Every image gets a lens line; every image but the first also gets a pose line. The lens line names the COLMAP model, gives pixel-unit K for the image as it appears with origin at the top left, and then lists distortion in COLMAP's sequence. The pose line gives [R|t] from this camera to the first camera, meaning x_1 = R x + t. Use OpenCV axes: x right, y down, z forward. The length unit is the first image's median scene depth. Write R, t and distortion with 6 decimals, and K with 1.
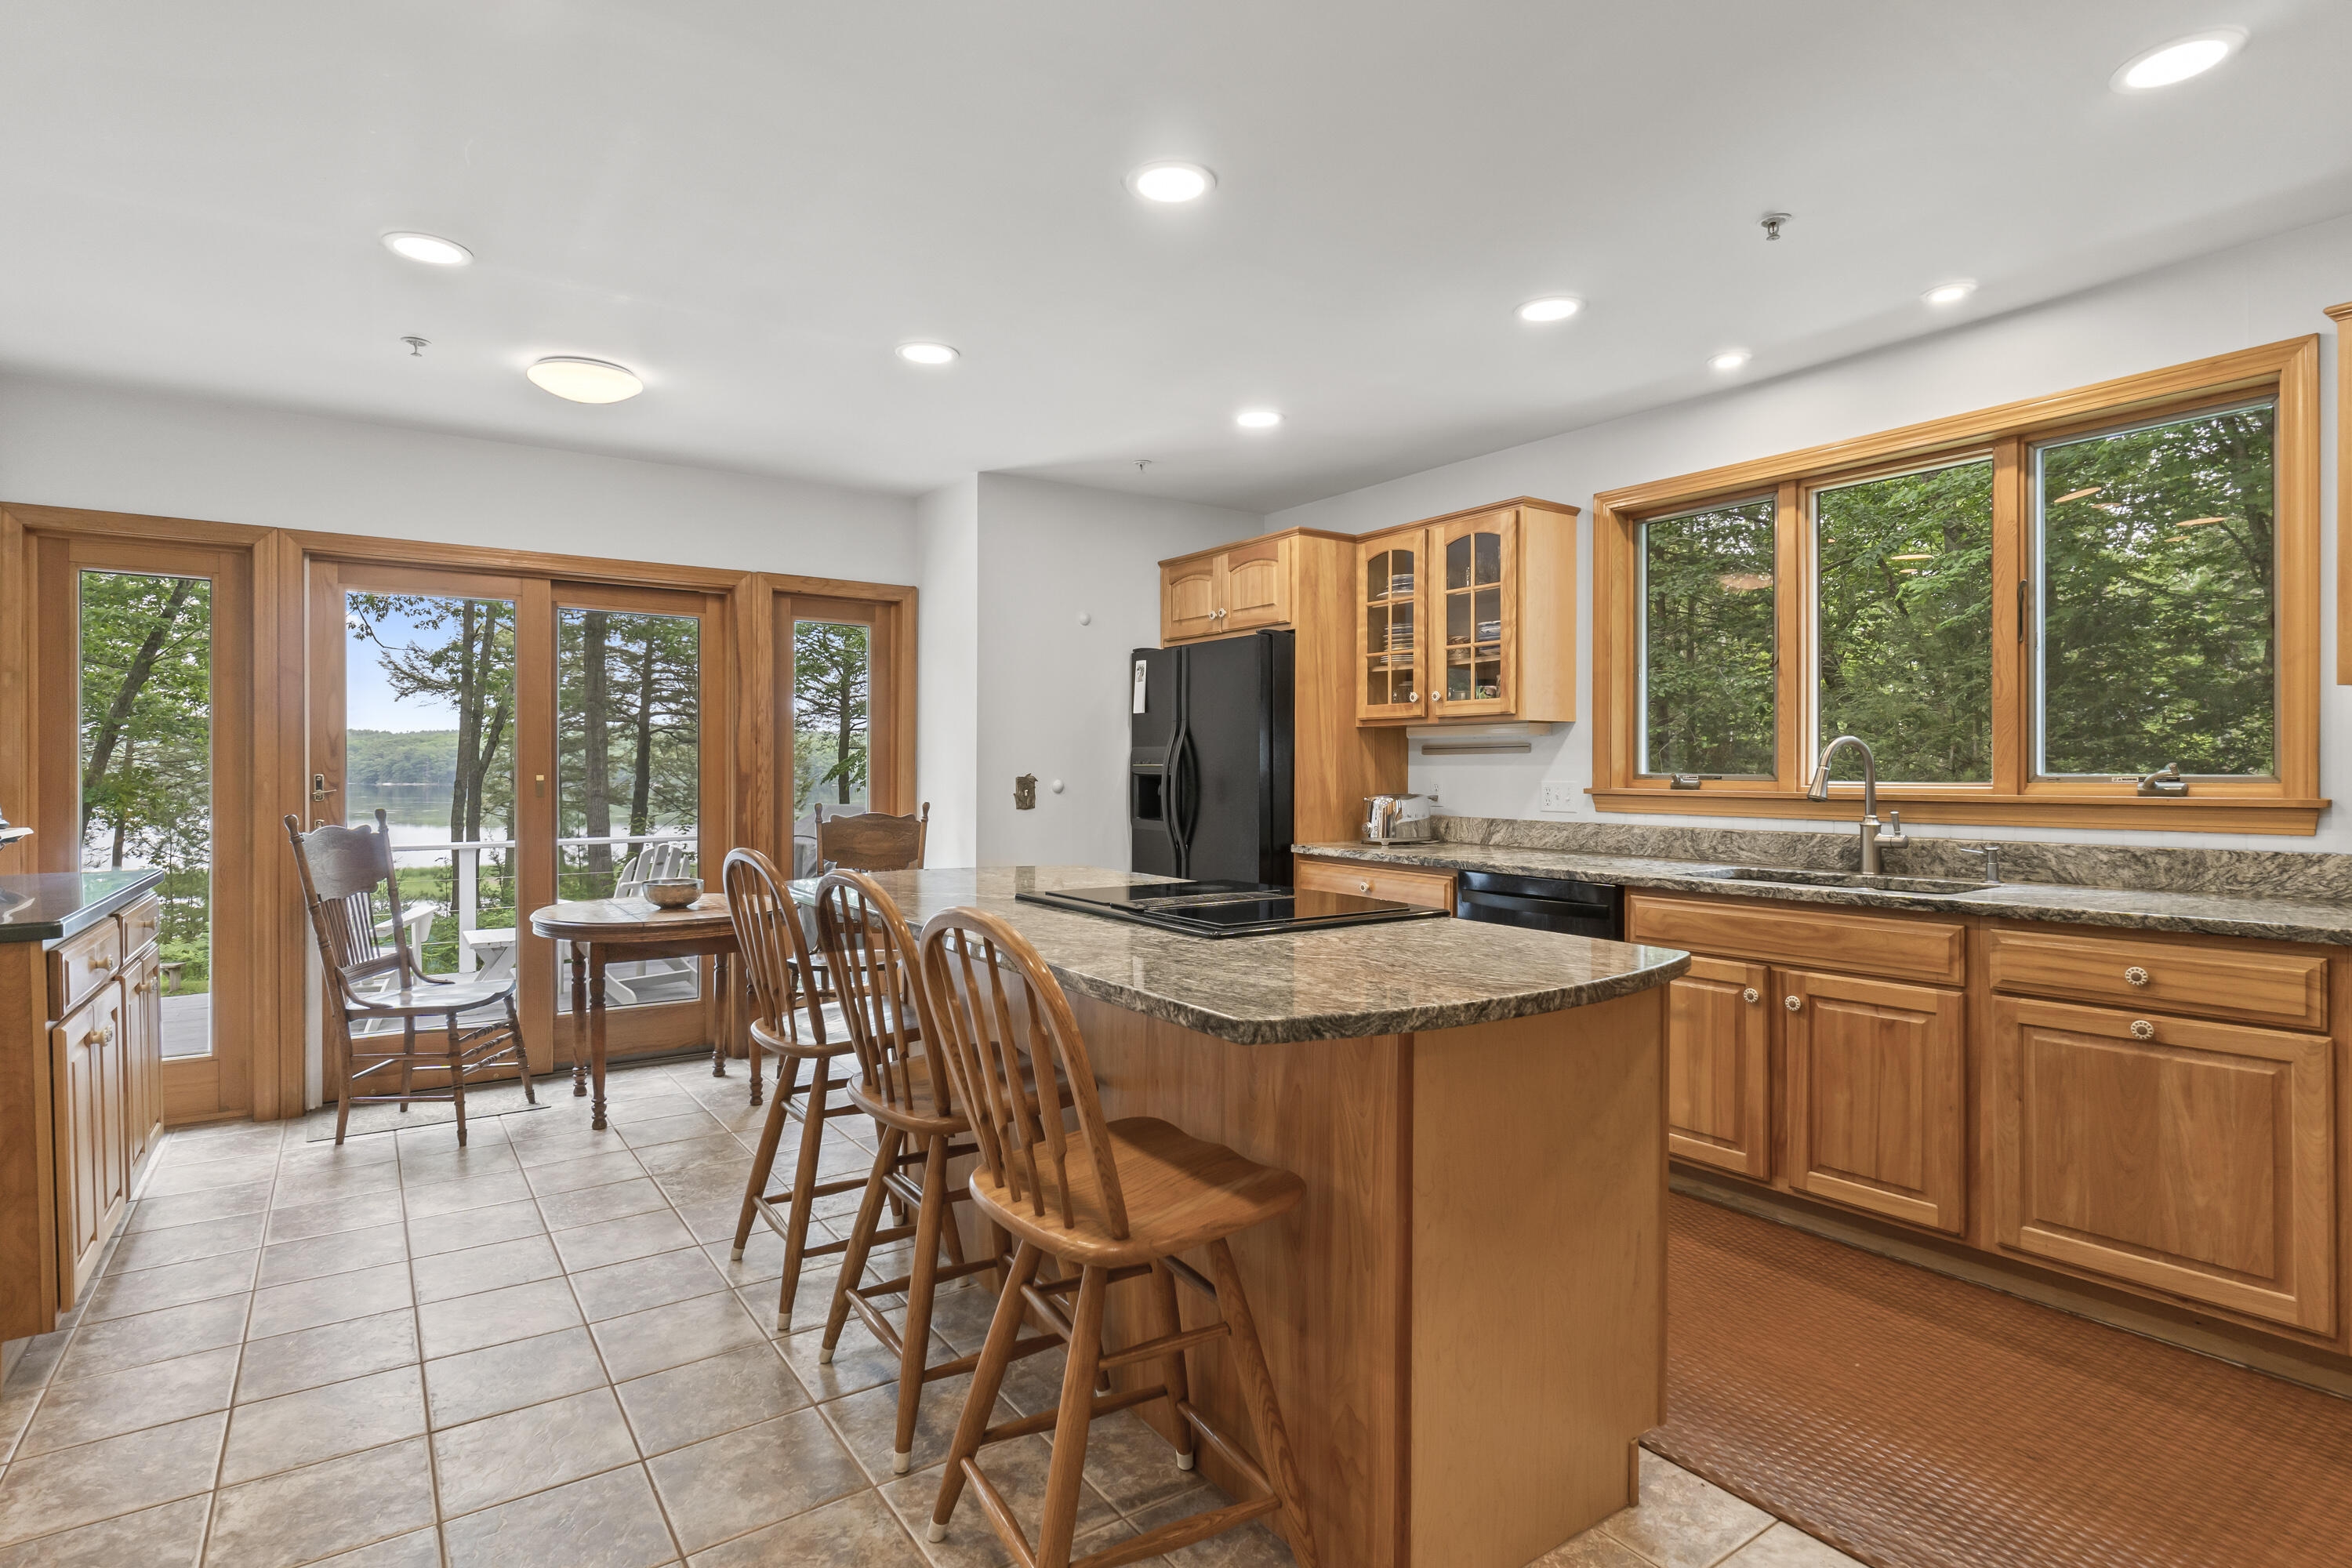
lens RADIAL K [[1184.5, 0, 1181.8], [0, 1184.5, 774.1], [0, 0, 1]] dist [-0.011475, 0.000222]
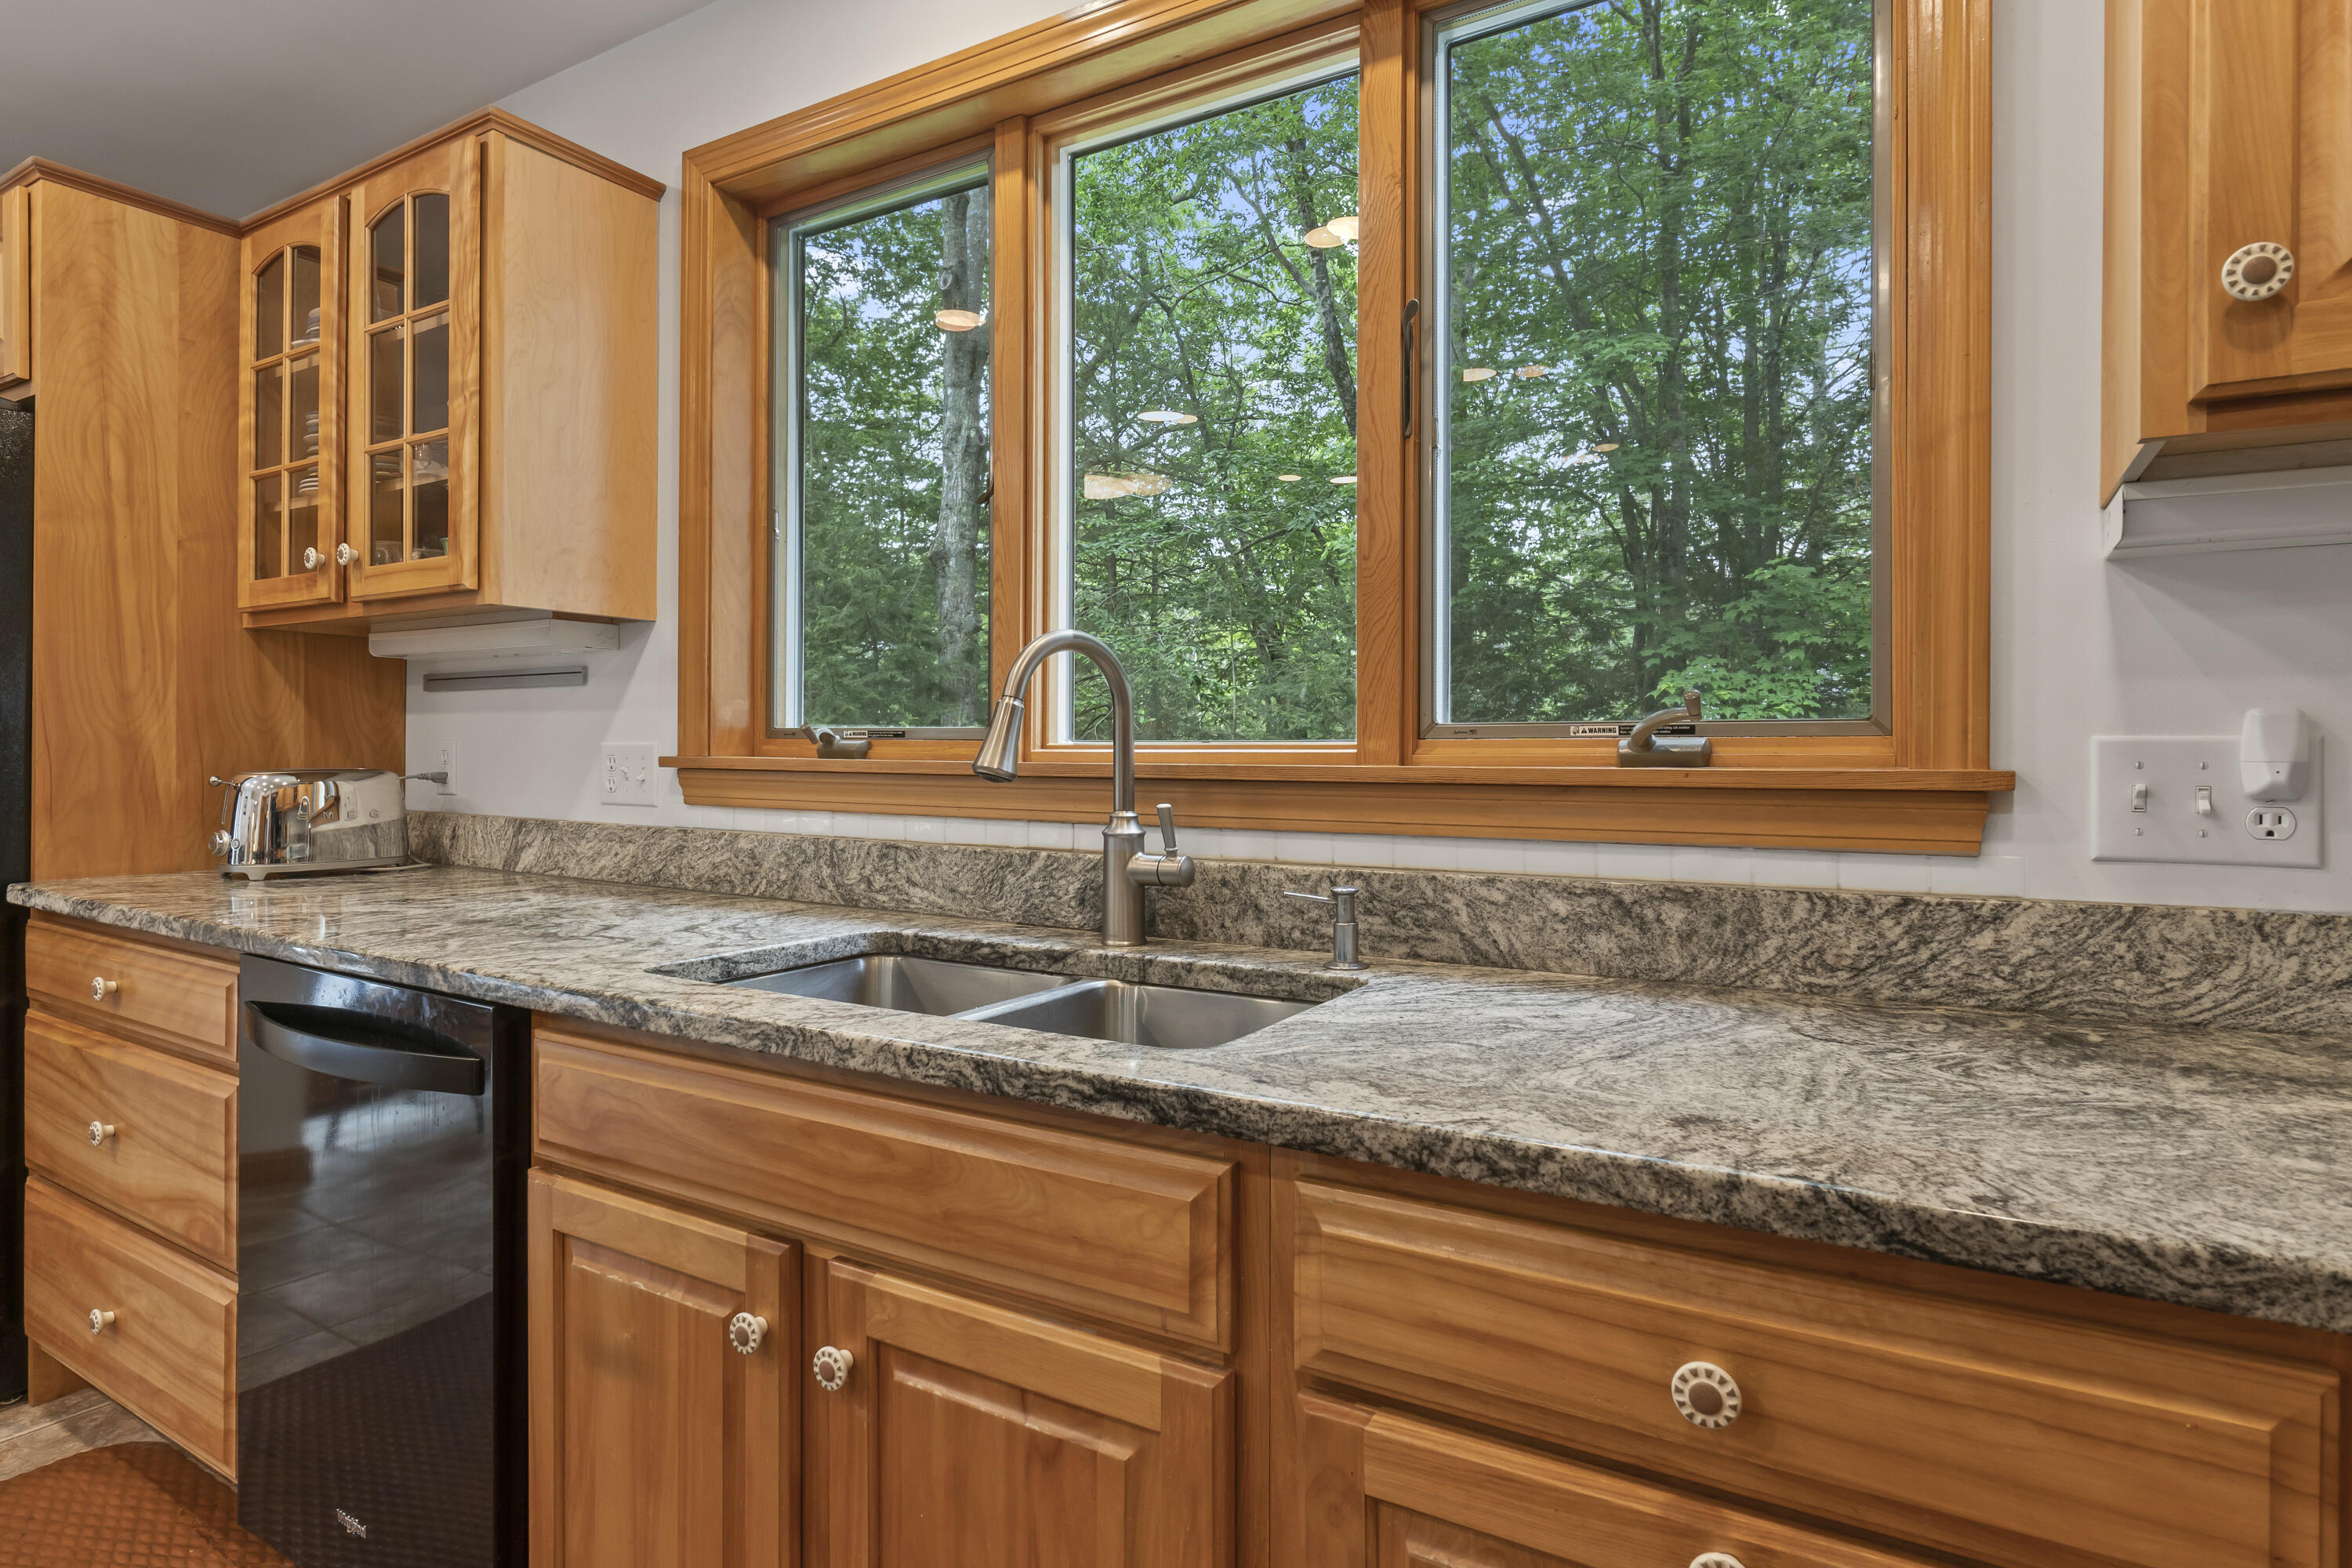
lens RADIAL K [[1257.9, 0, 1184.6], [0, 1257.9, 754.8], [0, 0, 1]] dist [-0.005962, -0.000622]
pose [[0.914312, 0.003584, 0.404995, 0.331051], [-0.003920, 0.999992, -0.000001, 0.010763], [-0.404992, -0.001586, 0.914319, 0.446150]]
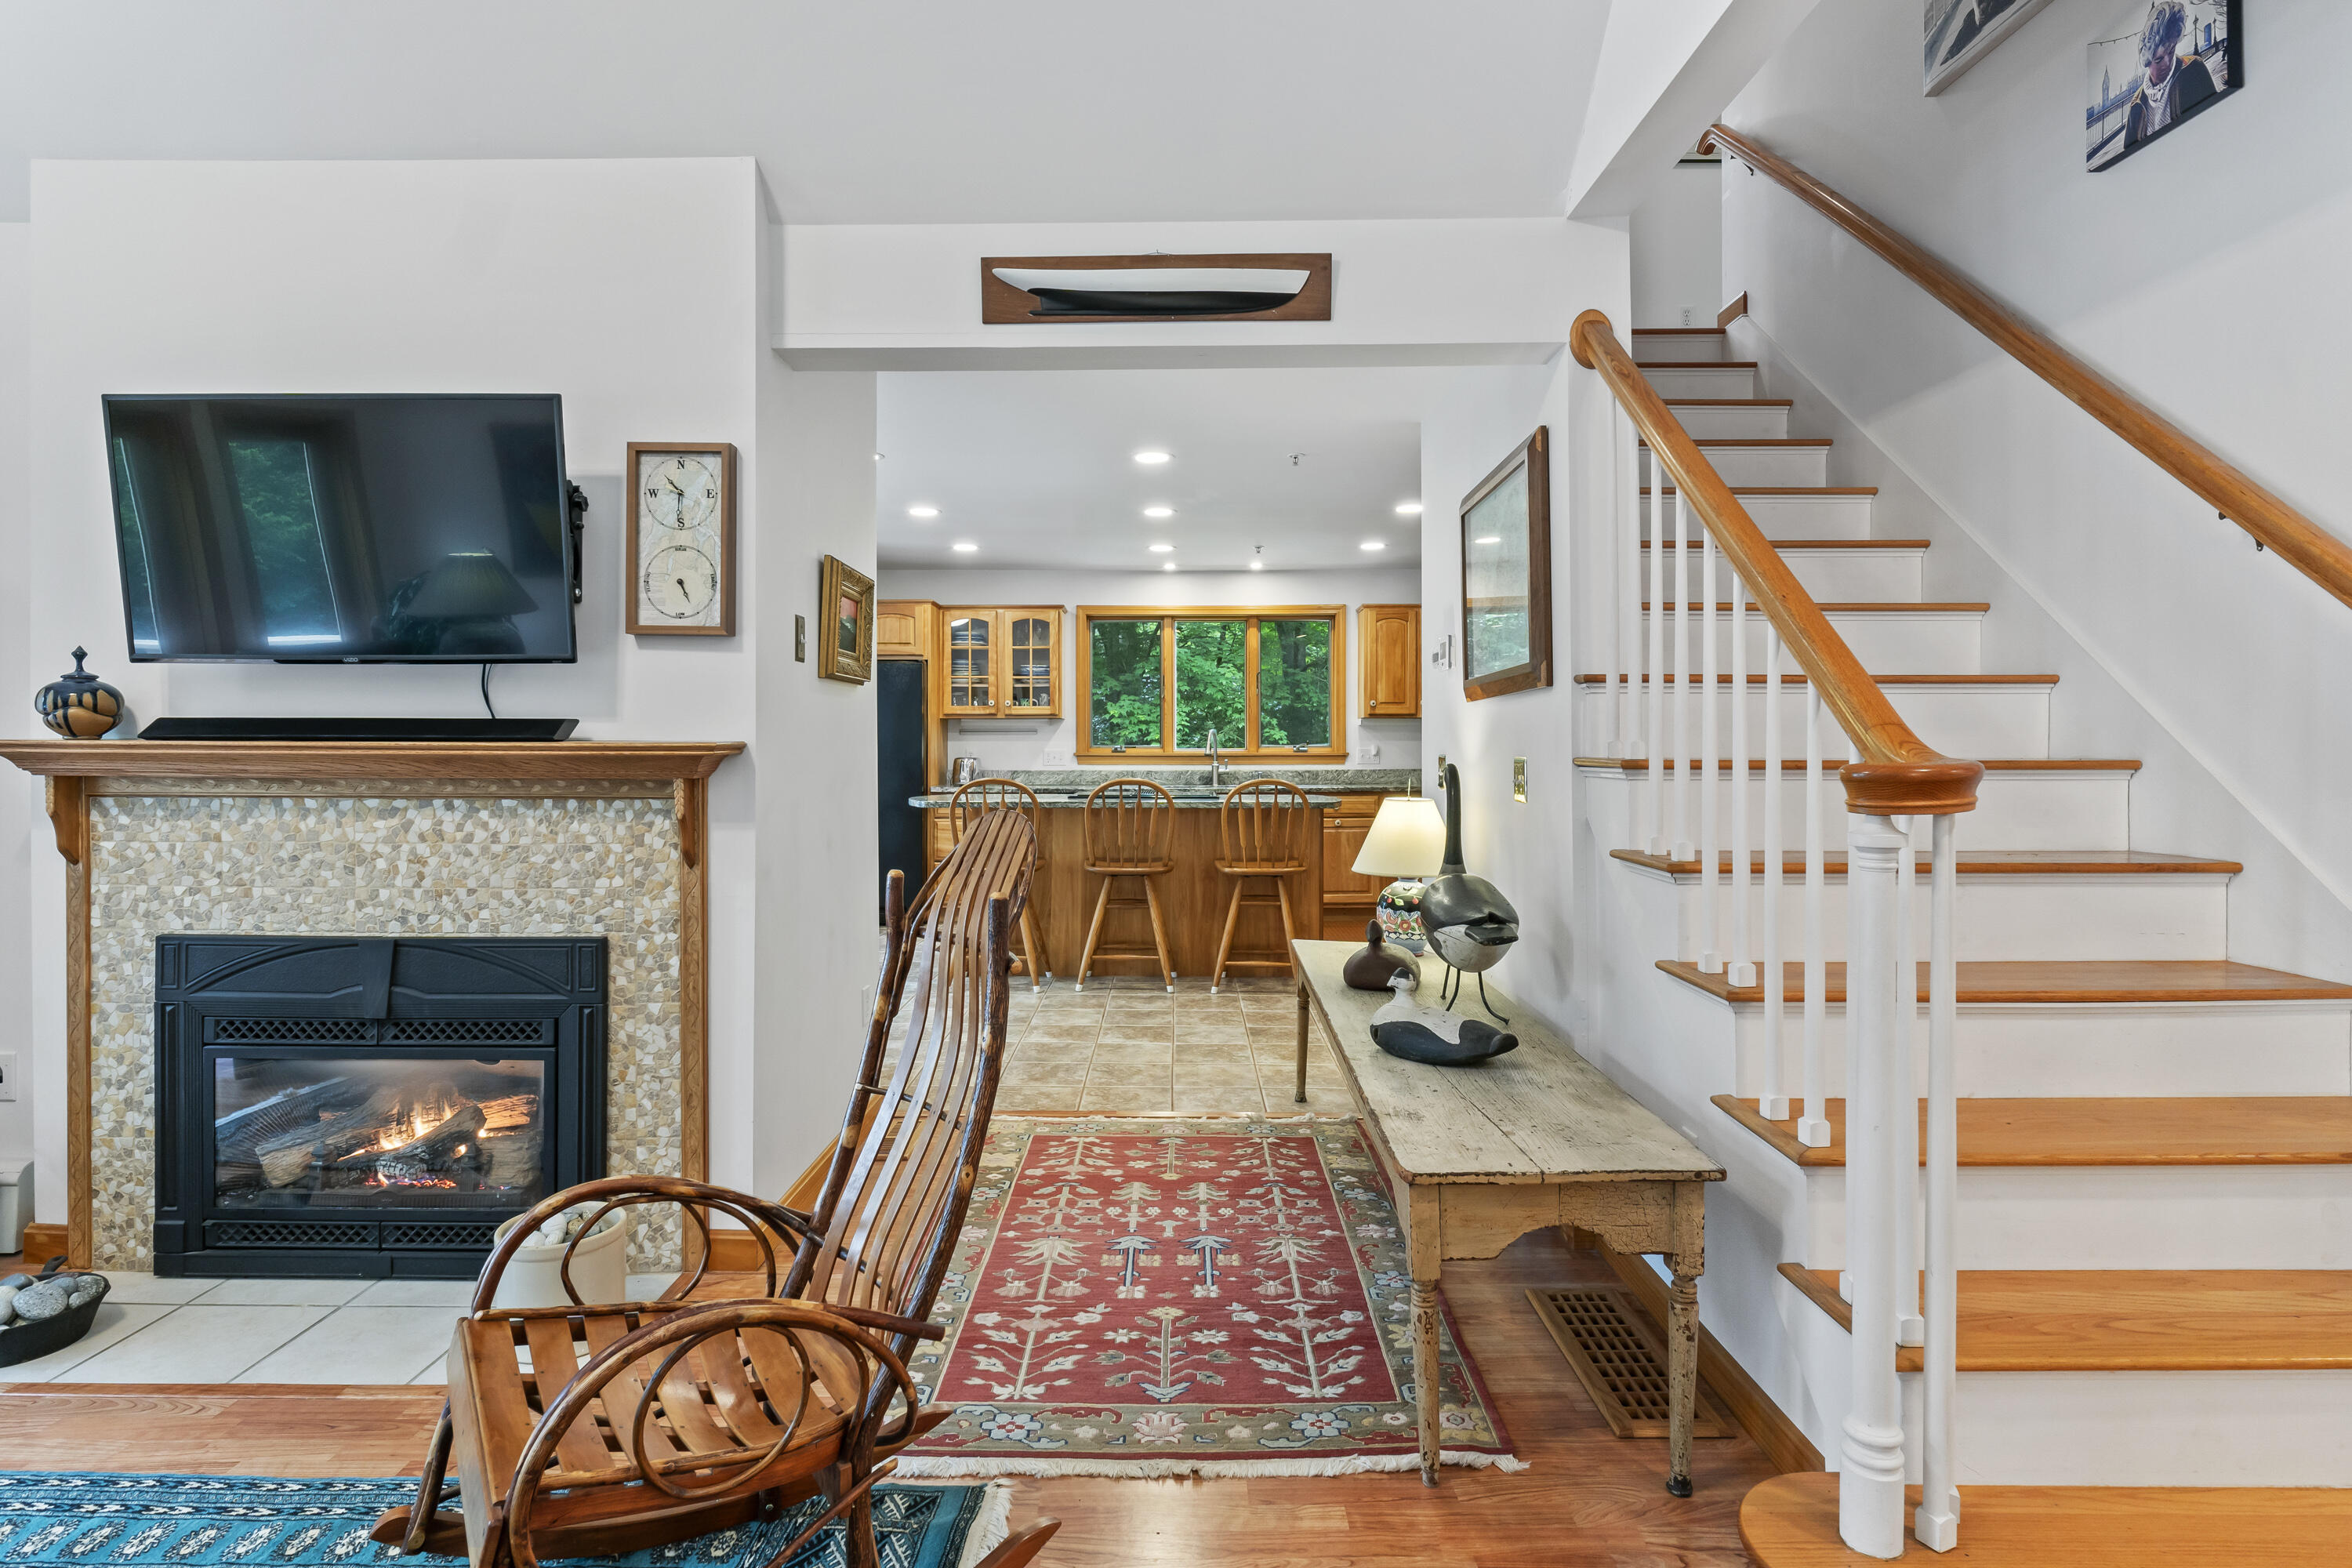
lens RADIAL K [[1234.2, 0, 1169.3], [0, 1234.2, 776.1], [0, 0, 1]] dist [0.002123, 0.000147]
pose [[0.575328, -0.016739, 0.817752, -1.275294], [0.003609, 0.999833, 0.017927, 0.015266], [-0.817915, -0.007363, 0.575292, -0.328727]]
